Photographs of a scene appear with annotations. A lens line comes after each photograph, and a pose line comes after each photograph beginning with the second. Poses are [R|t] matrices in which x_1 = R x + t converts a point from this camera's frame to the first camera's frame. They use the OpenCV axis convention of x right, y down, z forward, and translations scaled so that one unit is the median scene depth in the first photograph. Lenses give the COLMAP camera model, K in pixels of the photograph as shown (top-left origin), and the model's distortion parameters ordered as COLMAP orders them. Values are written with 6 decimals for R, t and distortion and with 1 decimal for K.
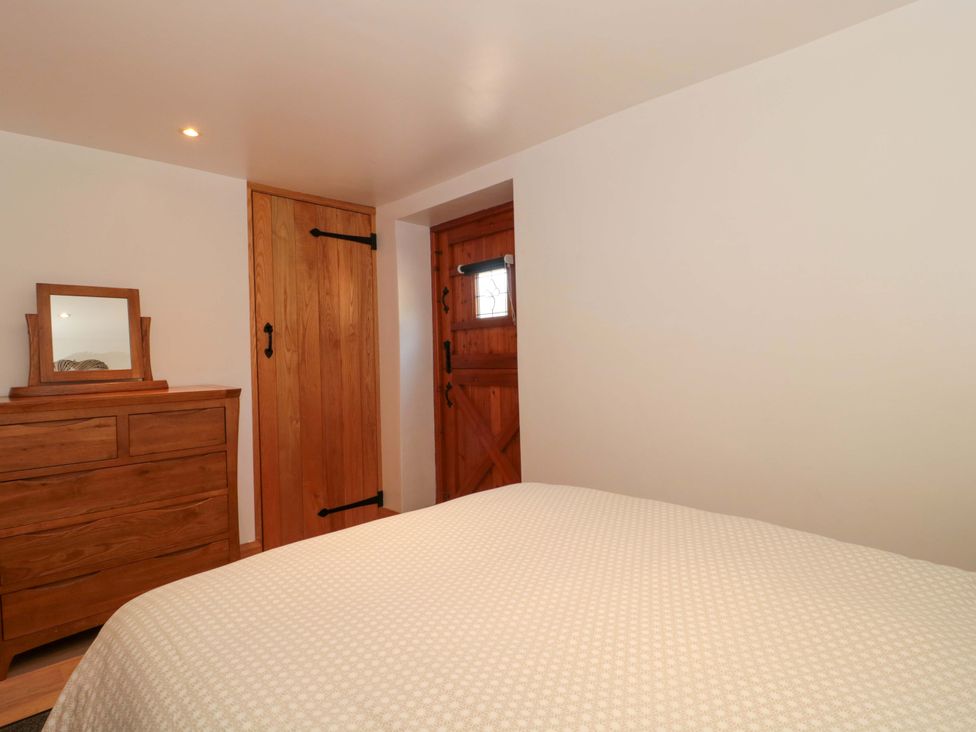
lens RADIAL K [[516.0, 0, 487.8], [0, 516.0, 365.4], [0, 0, 1]] dist [0.004764, -0.015141]
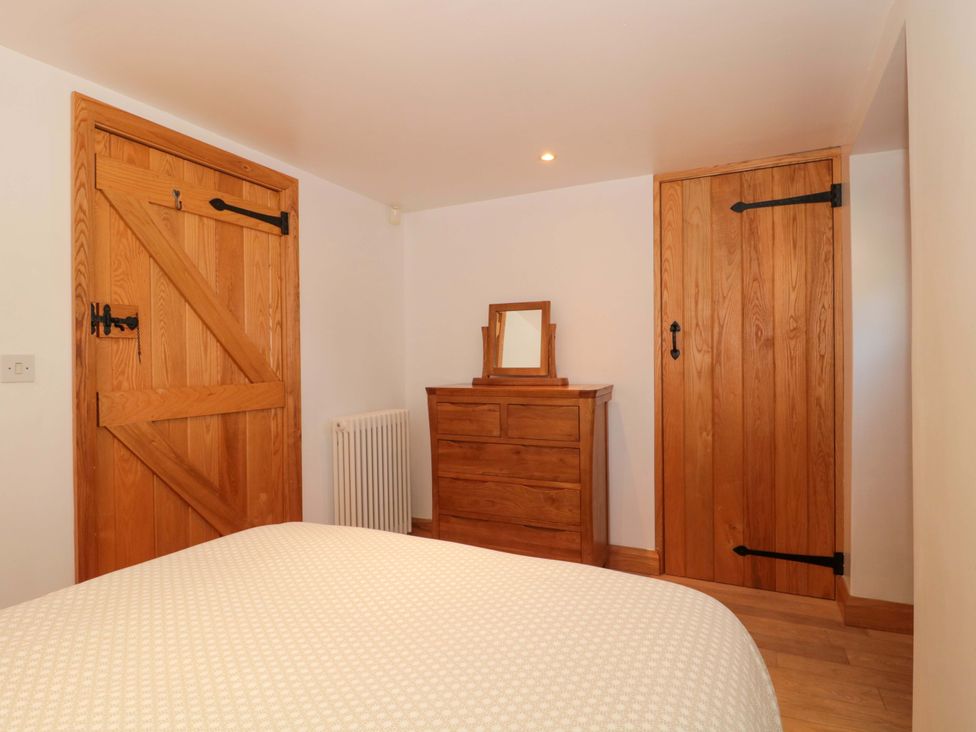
lens RADIAL K [[516.0, 0, 487.8], [0, 516.0, 365.4], [0, 0, 1]] dist [0.004764, -0.015141]
pose [[0.345594, 0.023698, -0.938085, 0.327355], [-0.020276, 0.999636, 0.017783, -0.013752], [0.938165, 0.012875, 0.345949, 0.372742]]
